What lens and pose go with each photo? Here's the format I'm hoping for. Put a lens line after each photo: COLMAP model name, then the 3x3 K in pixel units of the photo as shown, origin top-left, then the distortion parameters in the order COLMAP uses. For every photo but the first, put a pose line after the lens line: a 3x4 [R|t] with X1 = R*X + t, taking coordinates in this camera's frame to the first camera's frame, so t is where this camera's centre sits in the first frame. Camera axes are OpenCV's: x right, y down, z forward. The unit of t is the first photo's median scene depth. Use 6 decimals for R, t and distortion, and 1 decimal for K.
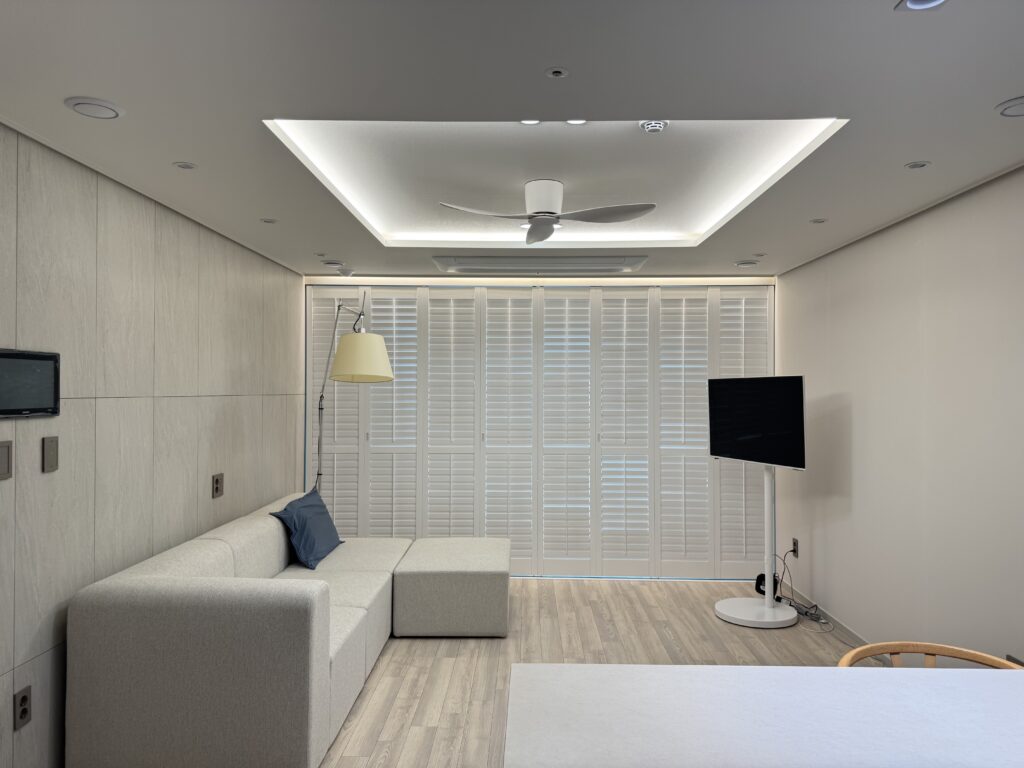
lens RADIAL K [[713.0, 0, 511.3], [0, 713.0, 380.6], [0, 0, 1]] dist [0.002229, 0.000035]
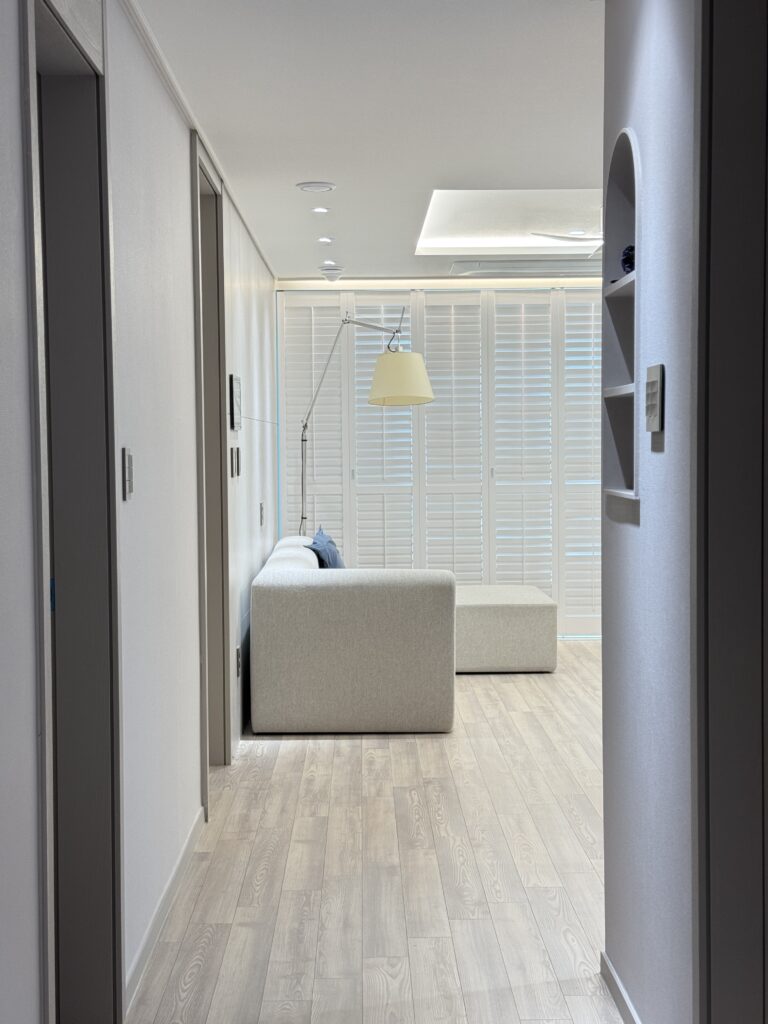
lens RADIAL K [[1421.0, 0, 384.0], [0, 1421.0, 512.0], [0, 0, 1]] dist [0.090789, -0.002293]
pose [[0.999219, -0.018132, 0.035114, -0.225401], [0.015885, 0.997870, 0.063270, 0.018557], [-0.036186, -0.062663, 0.997379, -0.653140]]
